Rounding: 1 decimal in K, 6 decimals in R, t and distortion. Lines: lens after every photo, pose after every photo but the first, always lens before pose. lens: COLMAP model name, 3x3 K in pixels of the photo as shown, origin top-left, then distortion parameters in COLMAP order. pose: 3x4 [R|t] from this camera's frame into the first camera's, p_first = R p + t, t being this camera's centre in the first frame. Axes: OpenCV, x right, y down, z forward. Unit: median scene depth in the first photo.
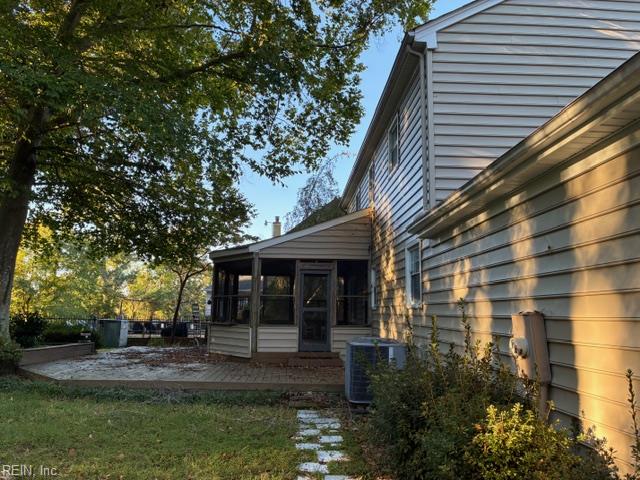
lens RADIAL K [[494.4, 0, 316.1], [0, 494.4, 234.4], [0, 0, 1]] dist [0.035156, -0.006352]
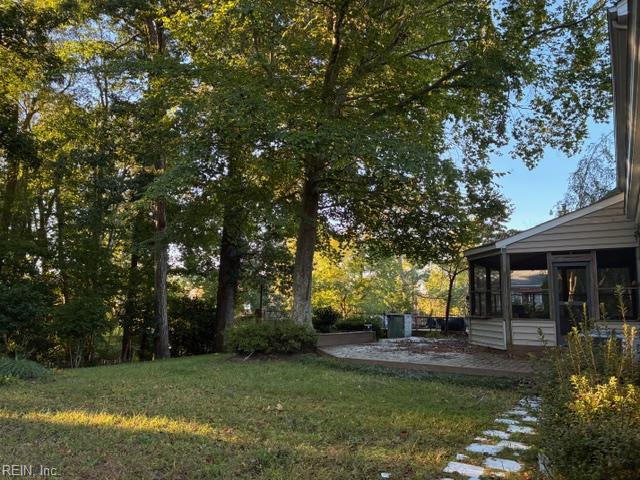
lens RADIAL K [[494.4, 0, 318.3], [0, 494.4, 242.2], [0, 0, 1]] dist [0.035156, -0.006352]
pose [[0.833078, -0.082125, -0.547026, 0.117216], [0.093904, 0.995560, -0.006455, -0.005678], [0.545127, -0.045991, 0.837091, -0.070942]]
